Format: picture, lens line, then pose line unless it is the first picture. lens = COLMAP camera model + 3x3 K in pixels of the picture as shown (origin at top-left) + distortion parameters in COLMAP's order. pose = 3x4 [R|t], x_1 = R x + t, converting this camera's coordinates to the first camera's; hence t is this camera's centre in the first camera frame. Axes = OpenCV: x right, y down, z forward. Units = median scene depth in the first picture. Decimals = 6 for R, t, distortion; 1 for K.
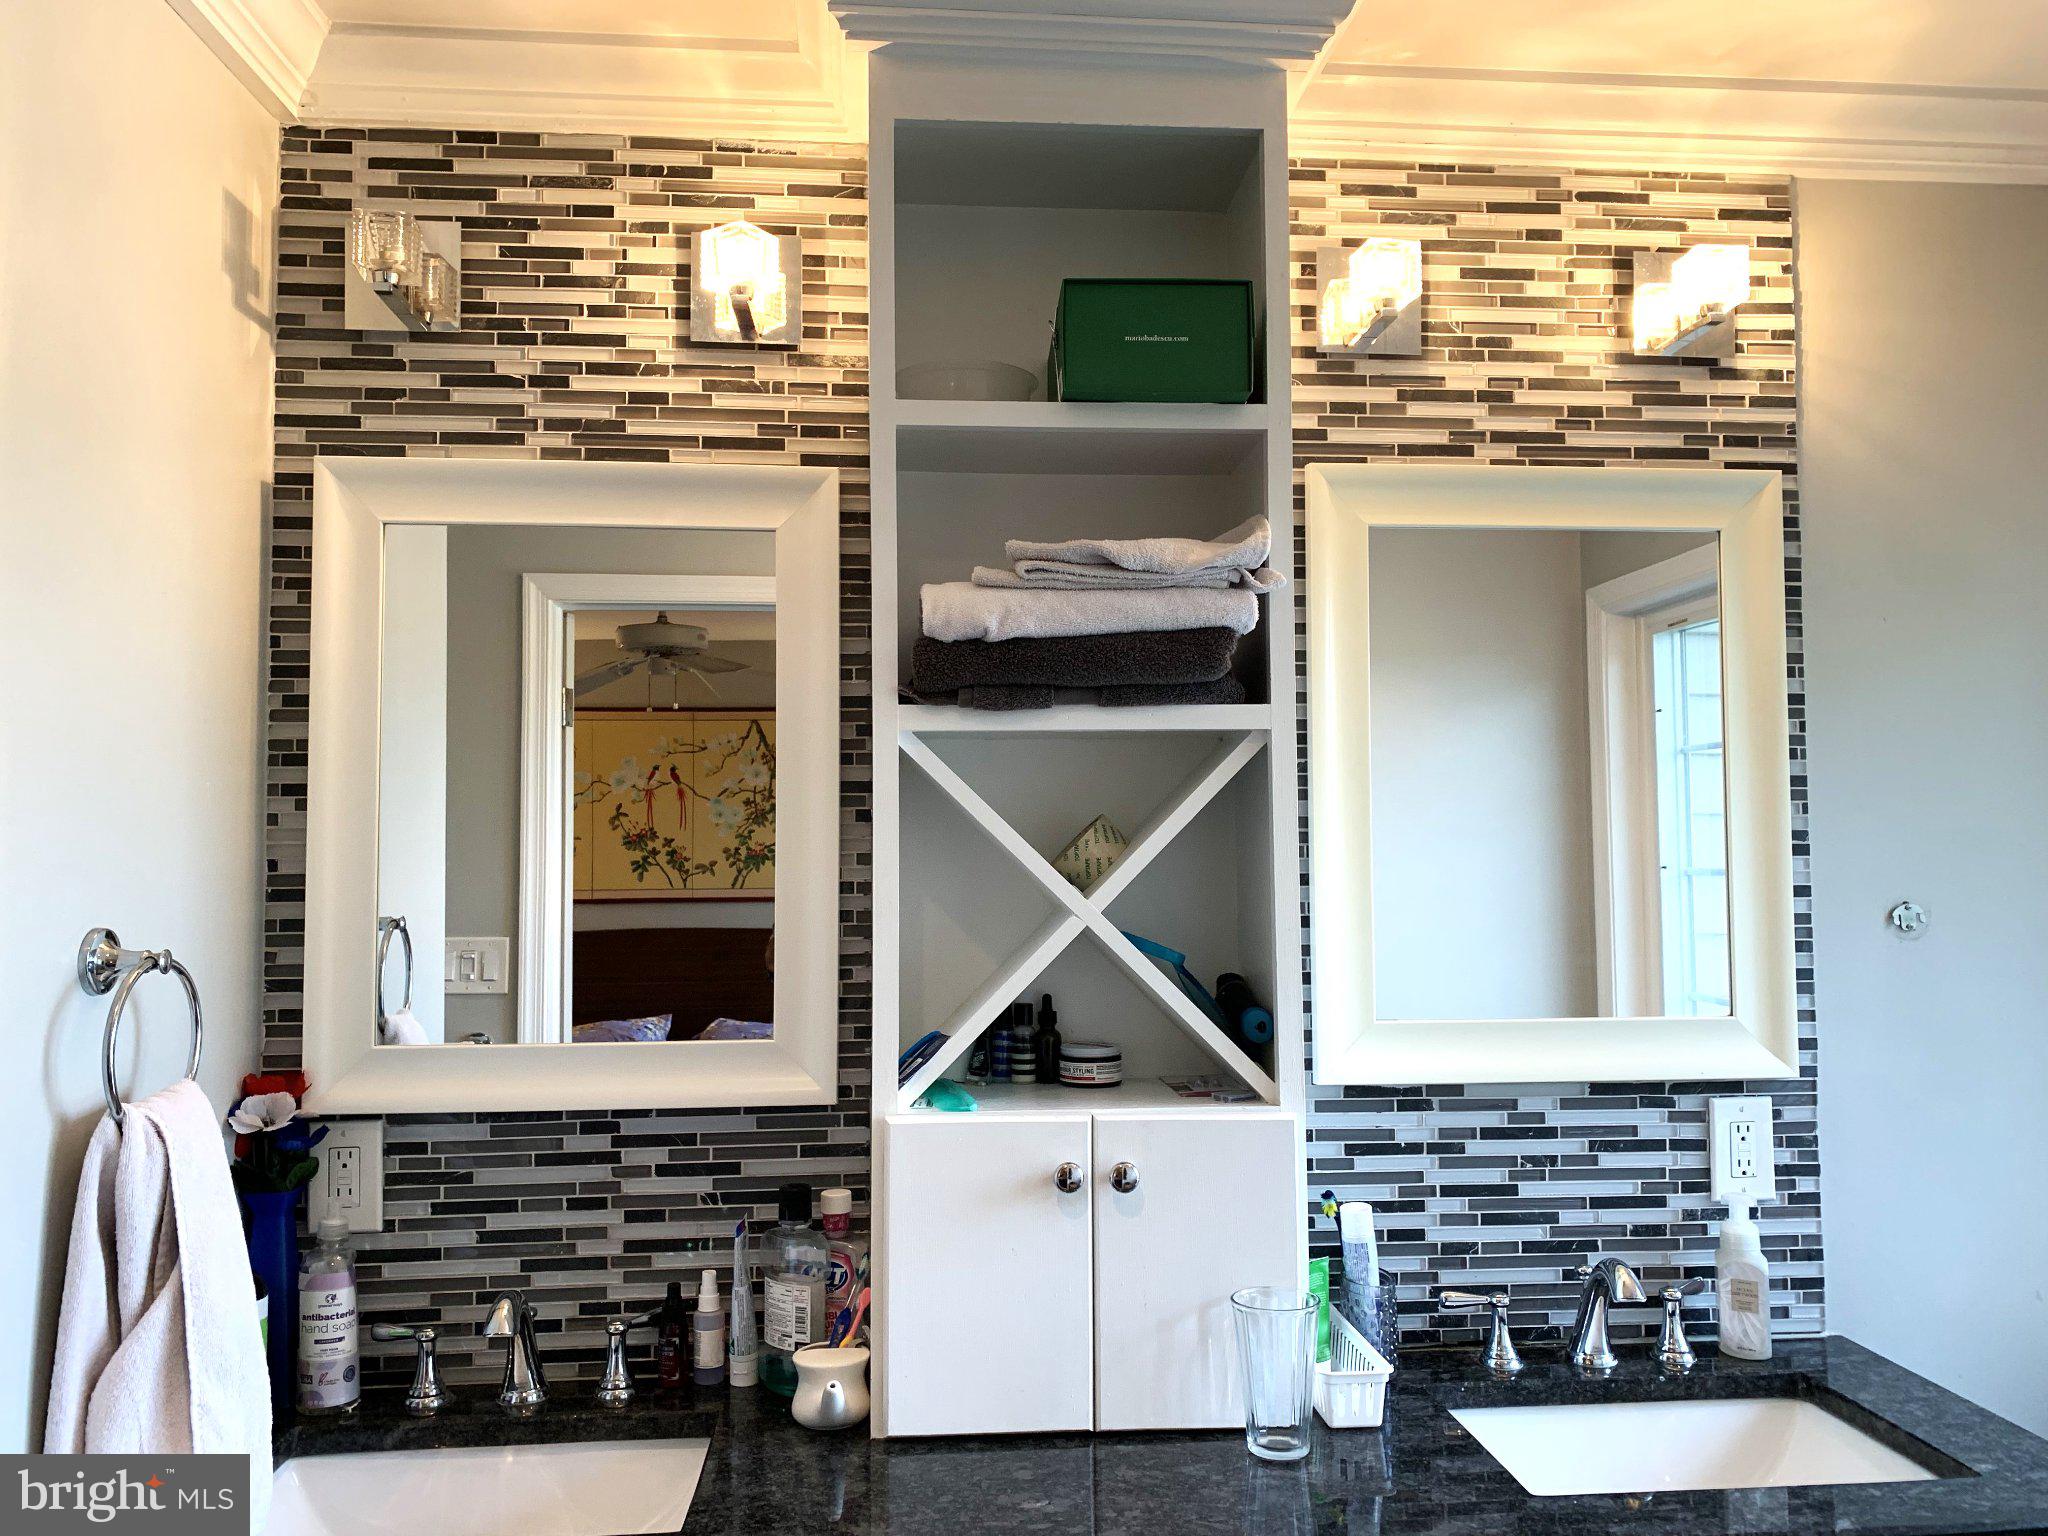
lens RADIAL K [[1660.6, 0, 1024.0], [0, 1660.6, 768.0], [0, 0, 1]] dist [0.011954, -0.032543]
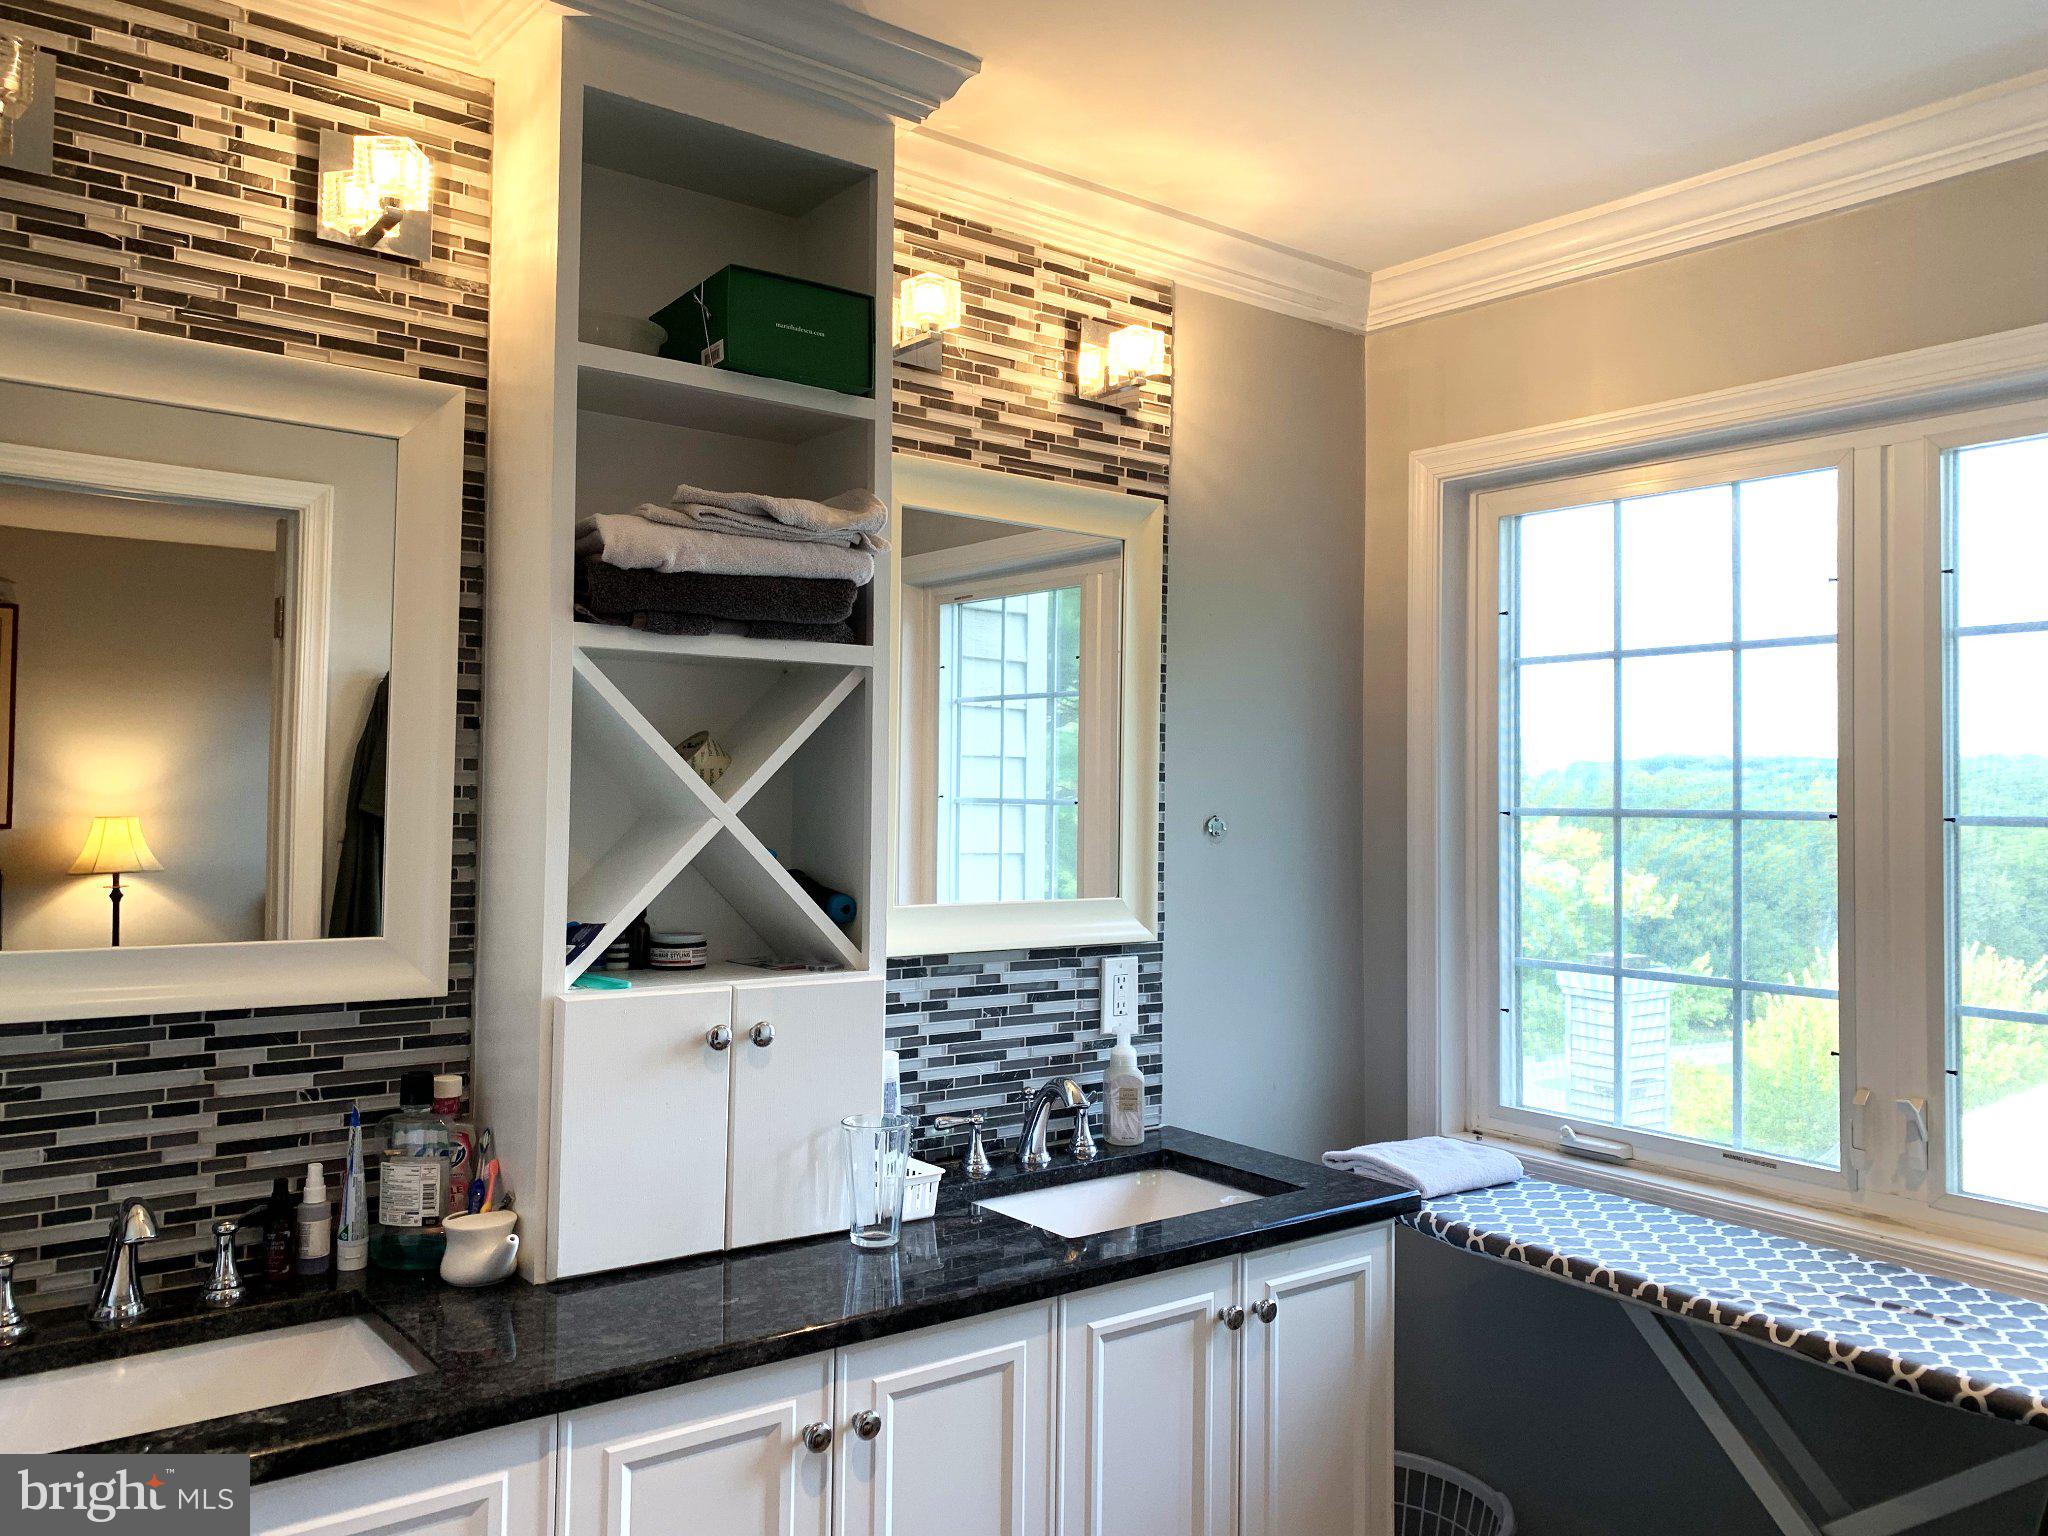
lens RADIAL K [[1660.6, 0, 1024.0], [0, 1660.6, 768.0], [0, 0, 1]] dist [0.011954, -0.032543]
pose [[0.825055, 0.027637, 0.564376, -0.406029], [-0.046272, 0.998753, 0.018737, 0.021763], [-0.563155, -0.041574, 0.825305, -0.070485]]
